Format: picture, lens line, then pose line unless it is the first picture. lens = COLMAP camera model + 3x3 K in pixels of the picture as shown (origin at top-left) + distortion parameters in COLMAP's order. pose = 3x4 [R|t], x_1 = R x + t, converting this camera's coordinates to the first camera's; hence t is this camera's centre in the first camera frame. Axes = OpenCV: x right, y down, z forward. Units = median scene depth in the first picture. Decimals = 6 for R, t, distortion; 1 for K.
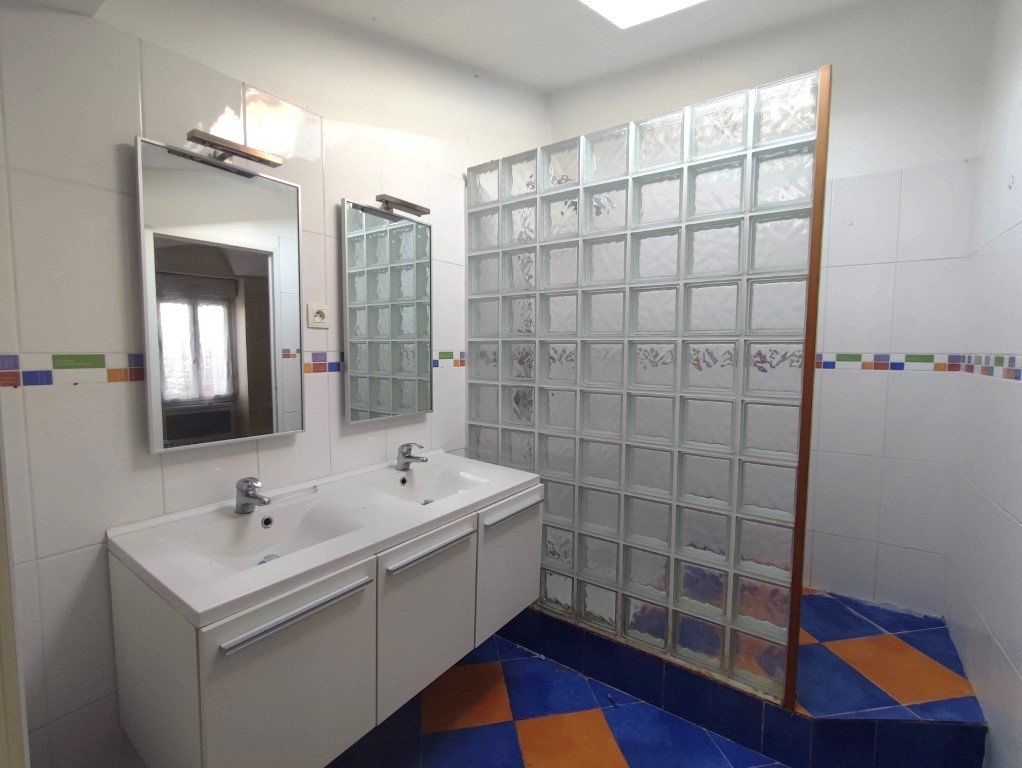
lens RADIAL K [[467.8, 0, 511.0], [0, 467.8, 384.0], [0, 0, 1]] dist [0.002488, 0.000365]
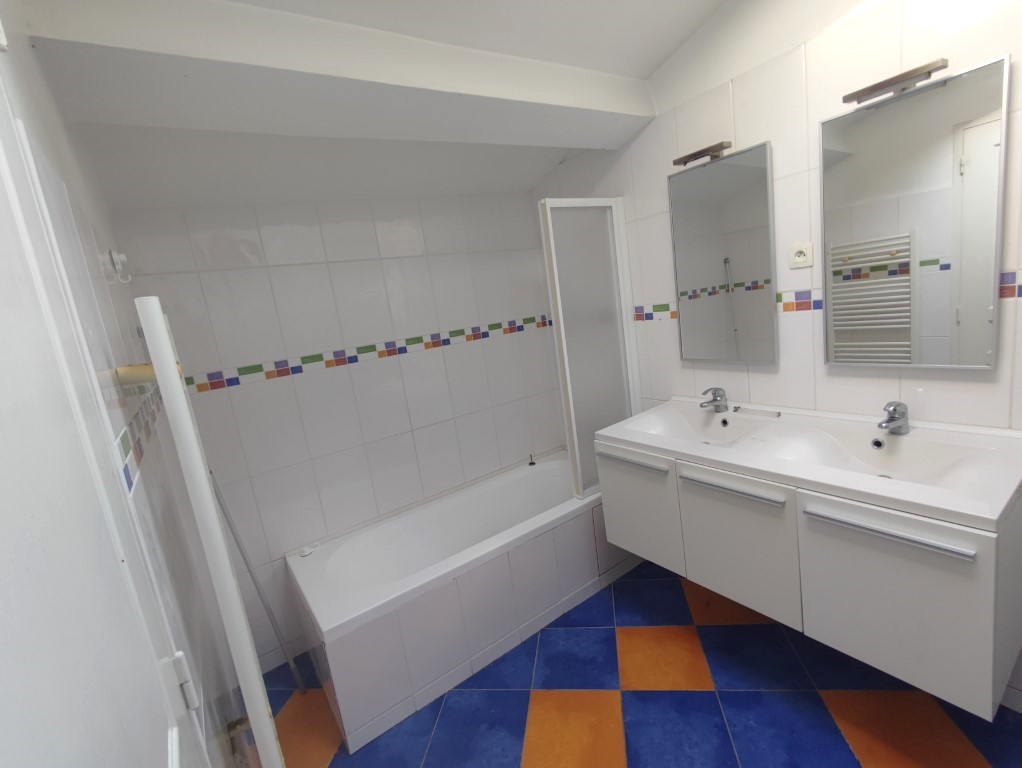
lens RADIAL K [[467.8, 0, 511.0], [0, 467.8, 384.0], [0, 0, 1]] dist [0.002488, 0.000365]
pose [[-0.336912, 0.201656, -0.919687, 0.834095], [0.061838, 0.979425, 0.192102, -0.108543], [0.939503, 0.007850, -0.342450, 0.773465]]
